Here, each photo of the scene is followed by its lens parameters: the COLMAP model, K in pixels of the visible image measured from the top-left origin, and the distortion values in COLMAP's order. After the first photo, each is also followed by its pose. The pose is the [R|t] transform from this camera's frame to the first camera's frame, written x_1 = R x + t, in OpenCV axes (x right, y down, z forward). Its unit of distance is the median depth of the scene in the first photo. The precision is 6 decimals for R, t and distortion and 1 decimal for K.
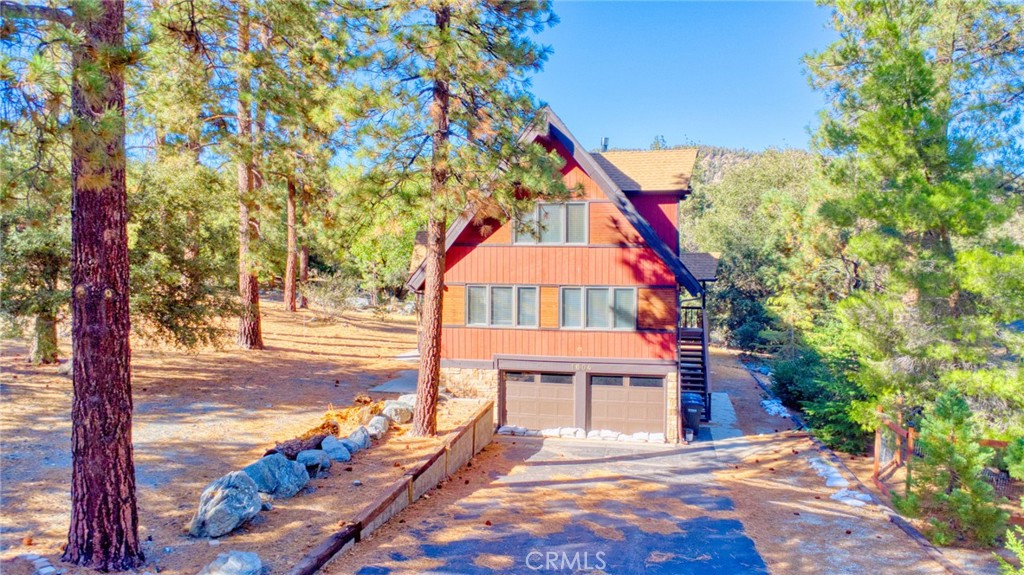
lens RADIAL K [[763.1, 0, 512.0], [0, 763.1, 287.5], [0, 0, 1]] dist [-0.013702, 0.007059]
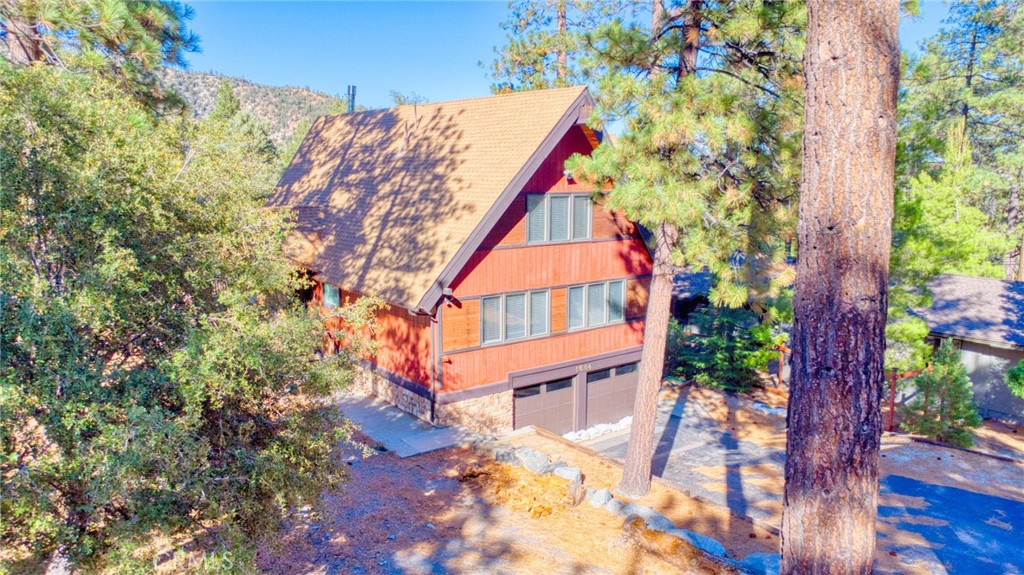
lens RADIAL K [[767.7, 0, 512.0], [0, 767.7, 287.5], [0, 0, 1]] dist [0.002695, -0.003203]
pose [[0.642443, -0.127870, 0.755590, -0.820247], [0.038492, 0.990121, 0.134832, -0.153728], [-0.765366, -0.057537, 0.641018, 0.556388]]
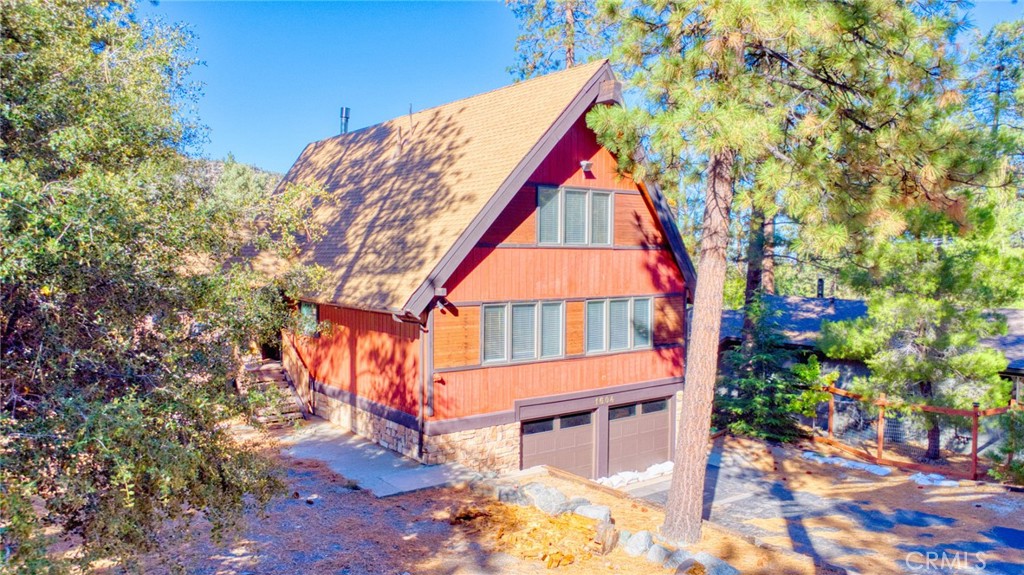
lens RADIAL K [[763.1, 0, 512.0], [0, 763.1, 287.5], [0, 0, 1]] dist [-0.013702, 0.007059]
pose [[0.647142, -0.038336, 0.761405, -0.690399], [0.035785, 0.999162, 0.019891, -0.038547], [-0.761529, 0.014375, 0.647972, 0.675214]]
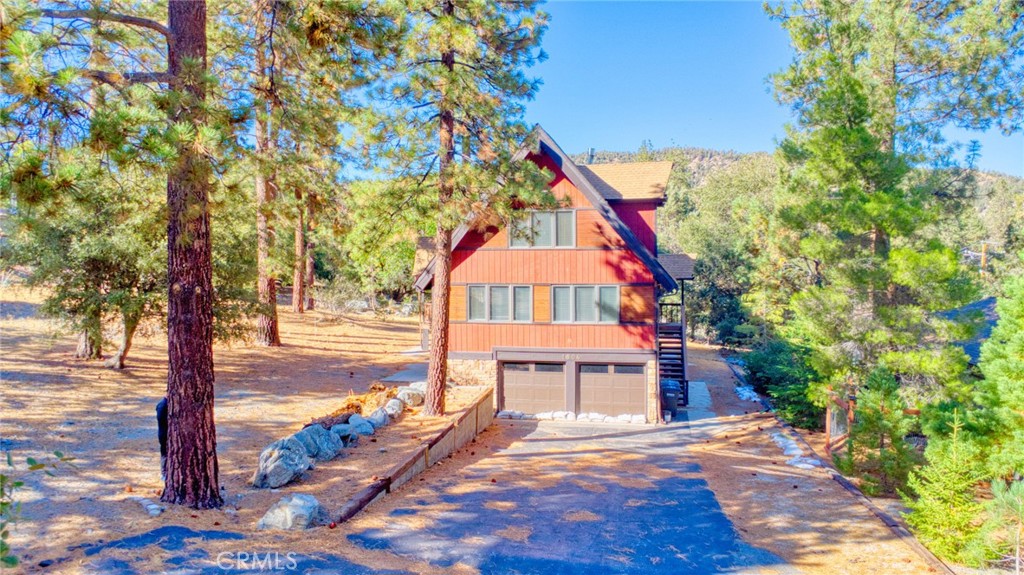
lens RADIAL K [[767.7, 0, 512.0], [0, 767.7, 287.5], [0, 0, 1]] dist [0.002695, -0.003203]
pose [[0.999874, -0.010477, 0.011920, -0.009916], [0.010534, 0.999933, -0.004712, 0.008094], [-0.011870, 0.004837, 0.999918, -0.155881]]
